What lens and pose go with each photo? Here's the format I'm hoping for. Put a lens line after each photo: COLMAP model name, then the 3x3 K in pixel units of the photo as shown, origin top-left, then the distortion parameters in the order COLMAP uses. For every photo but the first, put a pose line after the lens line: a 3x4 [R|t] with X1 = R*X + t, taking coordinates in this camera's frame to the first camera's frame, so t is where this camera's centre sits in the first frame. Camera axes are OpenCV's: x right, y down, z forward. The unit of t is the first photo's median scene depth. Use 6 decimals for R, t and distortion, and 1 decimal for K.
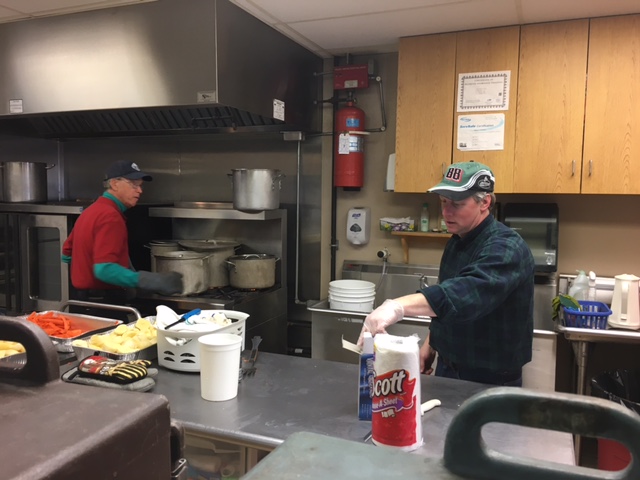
lens RADIAL K [[550.8, 0, 321.5], [0, 550.8, 241.6], [0, 0, 1]] dist [0.071612, -0.089082]
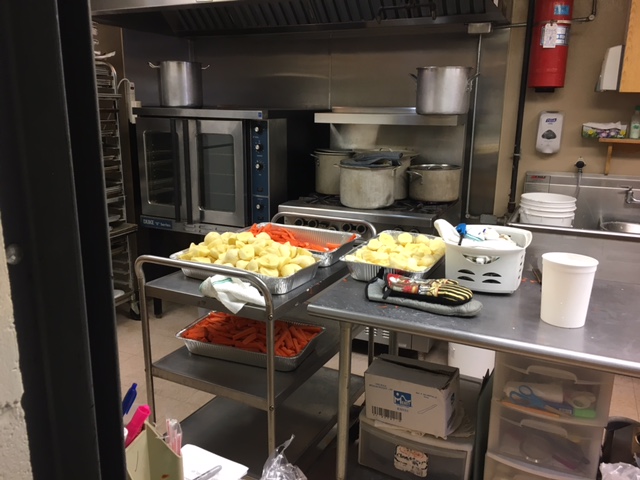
lens RADIAL K [[550.8, 0, 315.5], [0, 550.8, 243.9], [0, 0, 1]] dist [0.071612, -0.089082]
pose [[0.998797, 0.012364, -0.047458, -0.281695], [-0.004608, 0.987076, 0.160188, 0.007488], [0.048825, -0.159777, 0.985945, 0.062912]]
